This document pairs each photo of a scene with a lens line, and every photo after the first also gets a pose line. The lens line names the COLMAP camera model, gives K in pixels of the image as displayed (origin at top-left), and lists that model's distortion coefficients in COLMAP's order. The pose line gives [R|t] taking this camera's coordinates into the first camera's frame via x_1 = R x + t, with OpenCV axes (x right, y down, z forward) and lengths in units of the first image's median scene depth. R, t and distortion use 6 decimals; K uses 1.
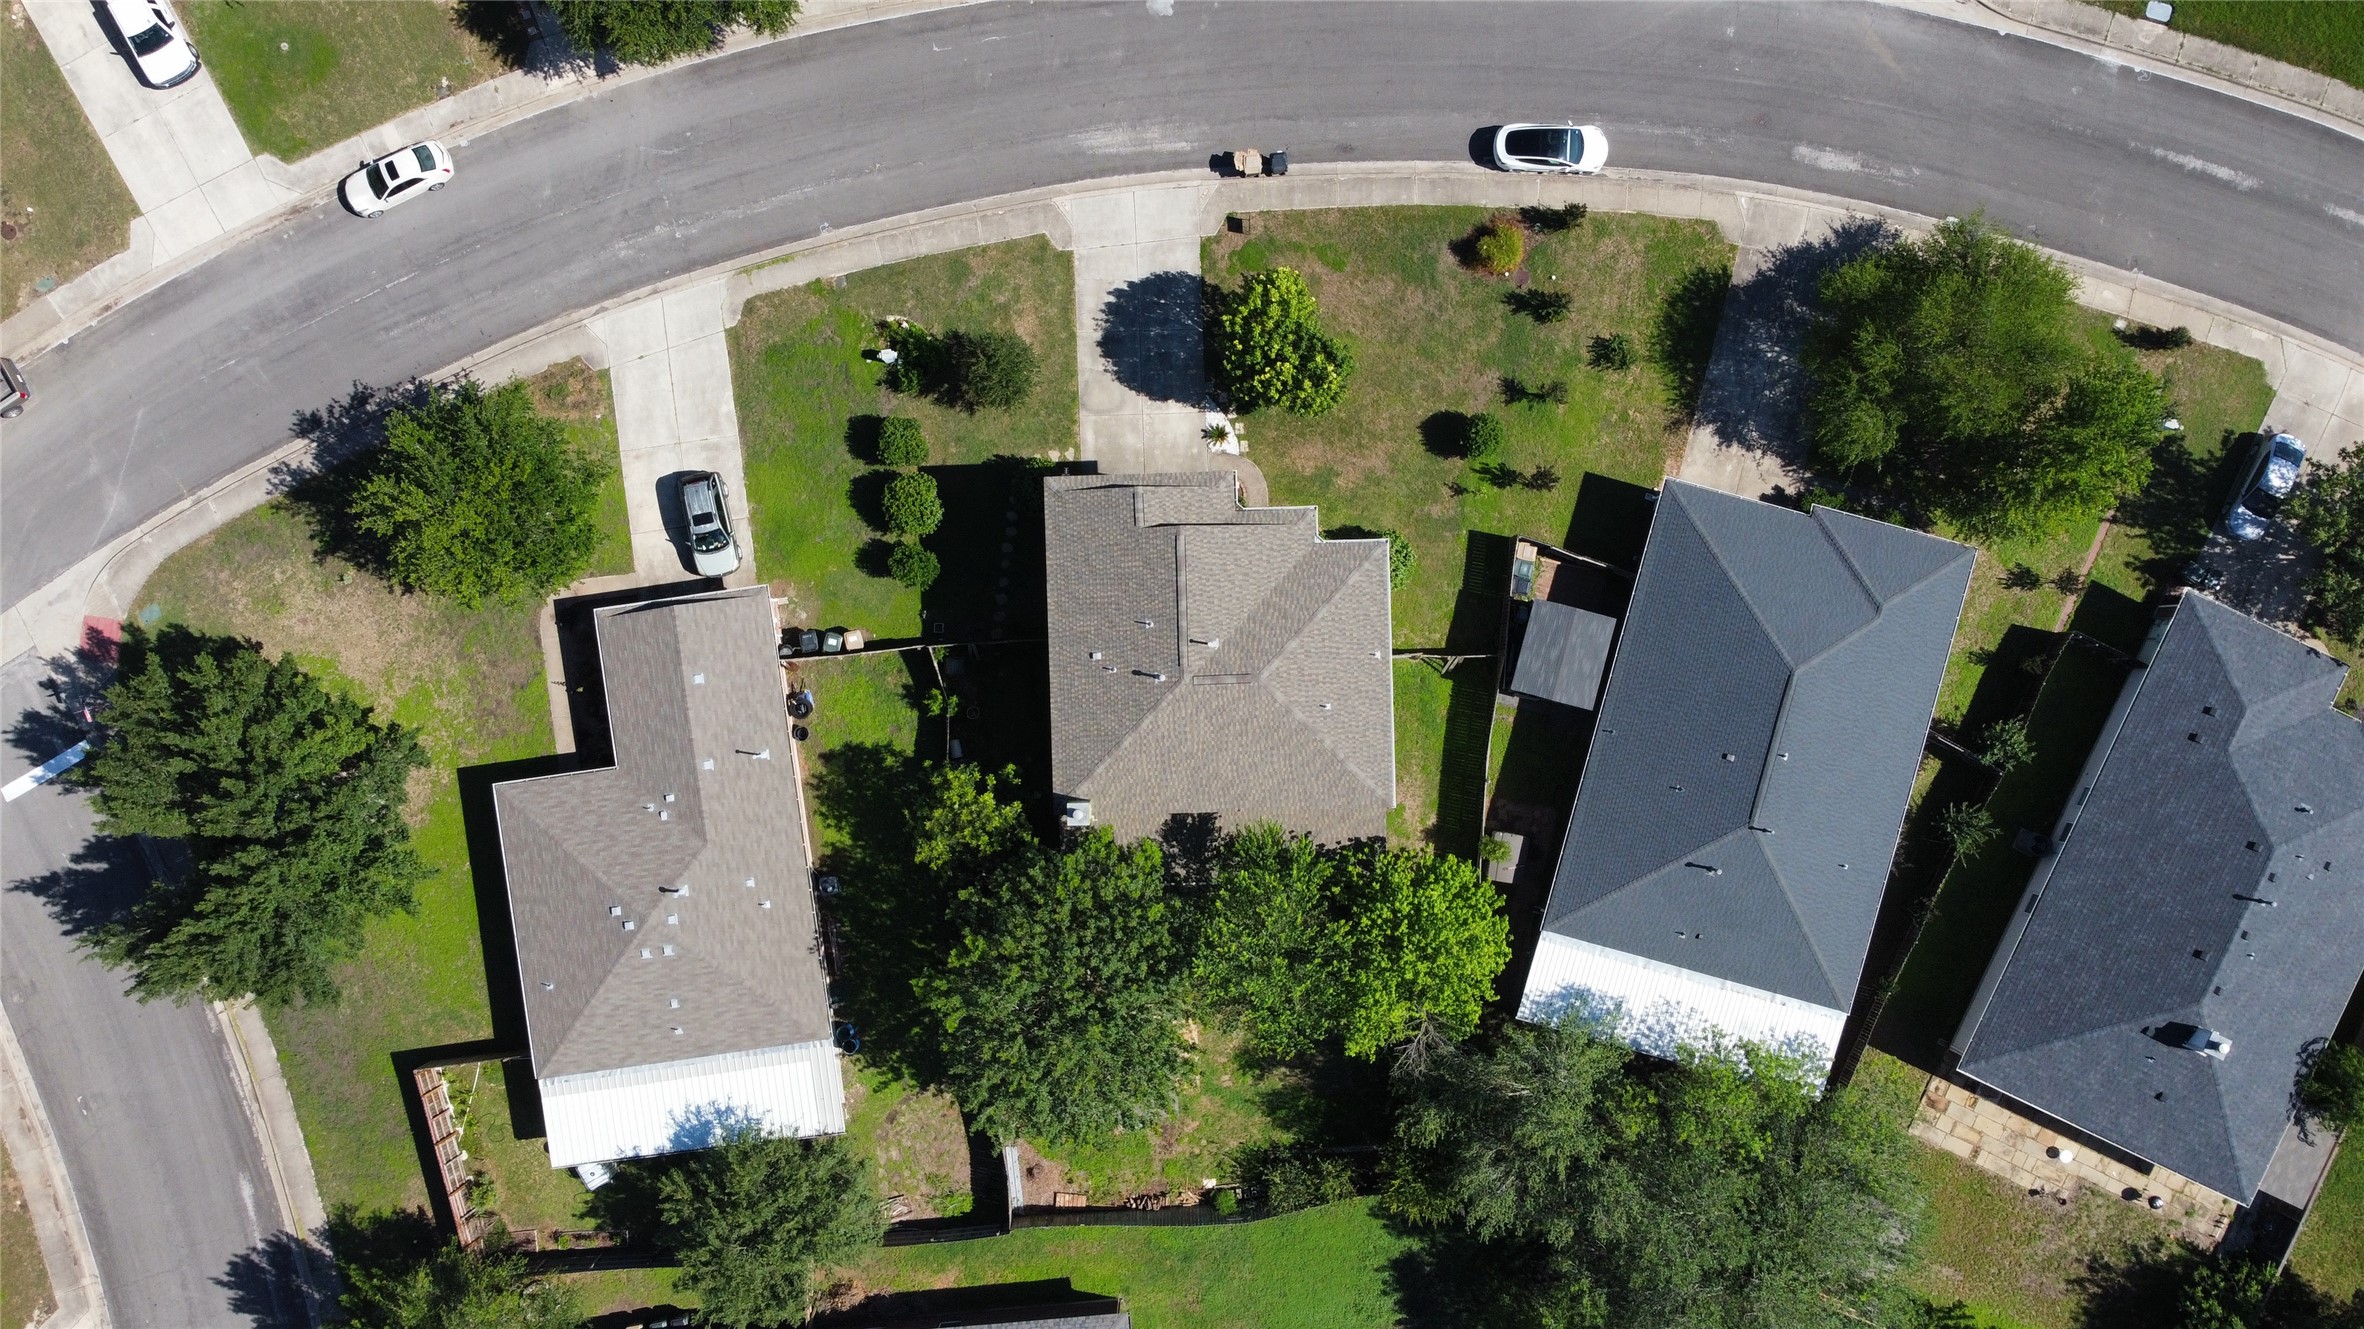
lens RADIAL K [[1698.4, 0, 1183.6], [0, 1698.4, 664.3], [0, 0, 1]] dist [-0.004273, -0.003855]
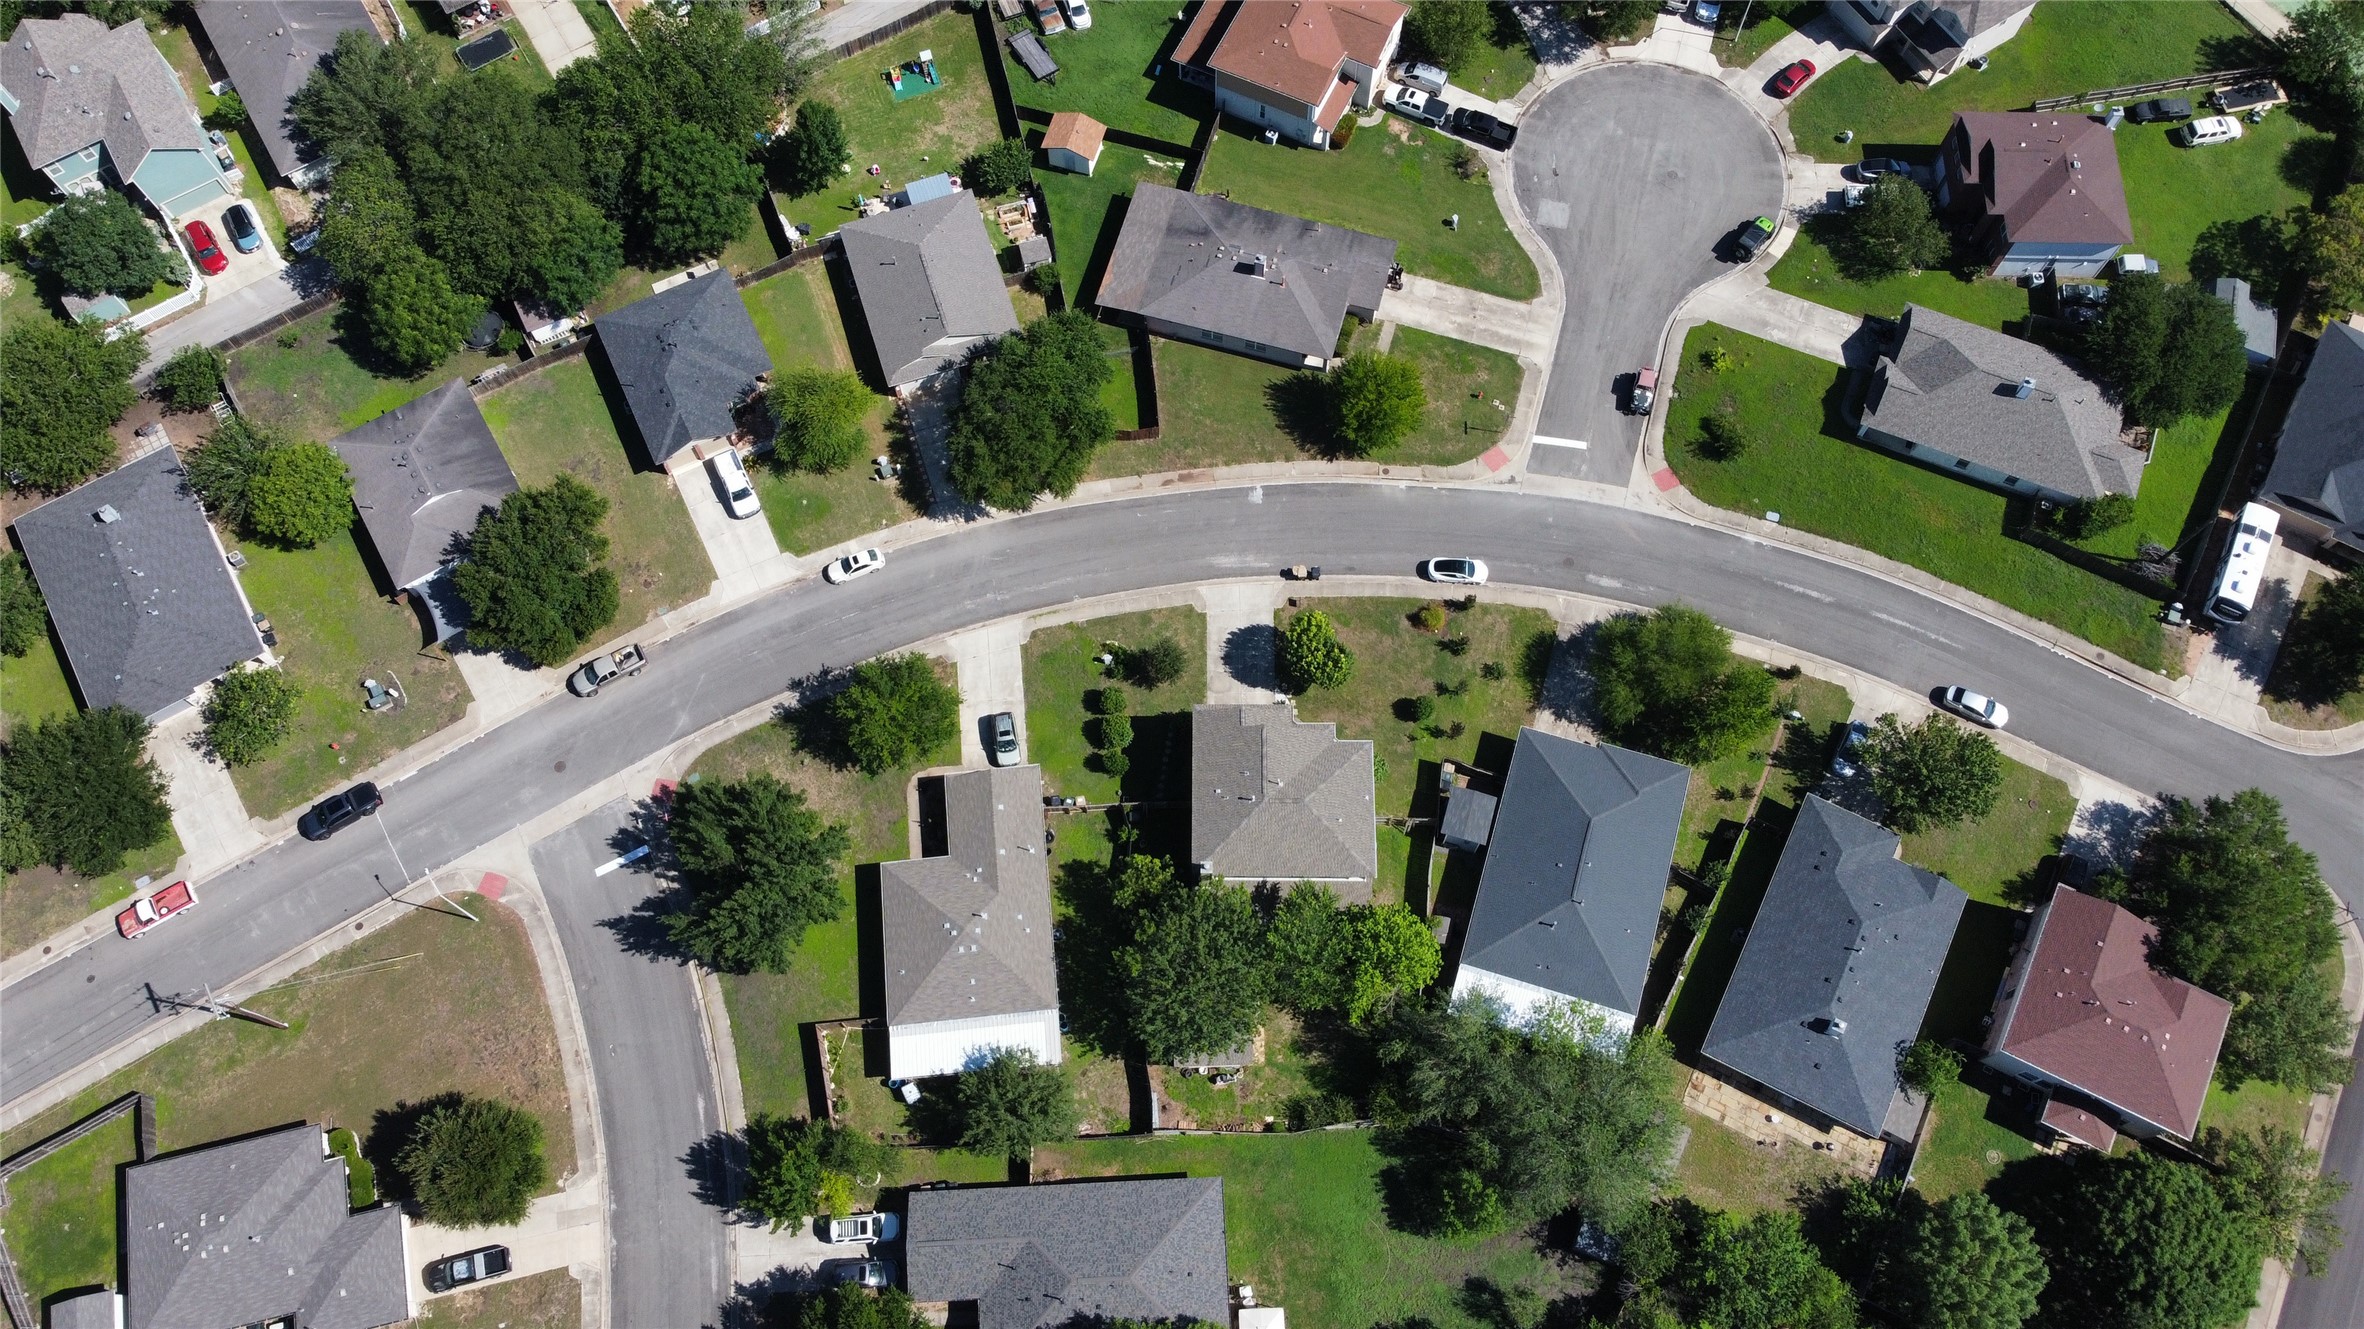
lens RADIAL K [[1698.4, 0, 1182.3], [0, 1698.4, 664.2], [0, 0, 1]] dist [-0.004273, -0.003855]
pose [[0.999259, 0.033340, -0.019213, -0.054396], [-0.038095, 0.927526, -0.371811, 0.517771], [0.005424, 0.372268, 0.928109, -0.740064]]
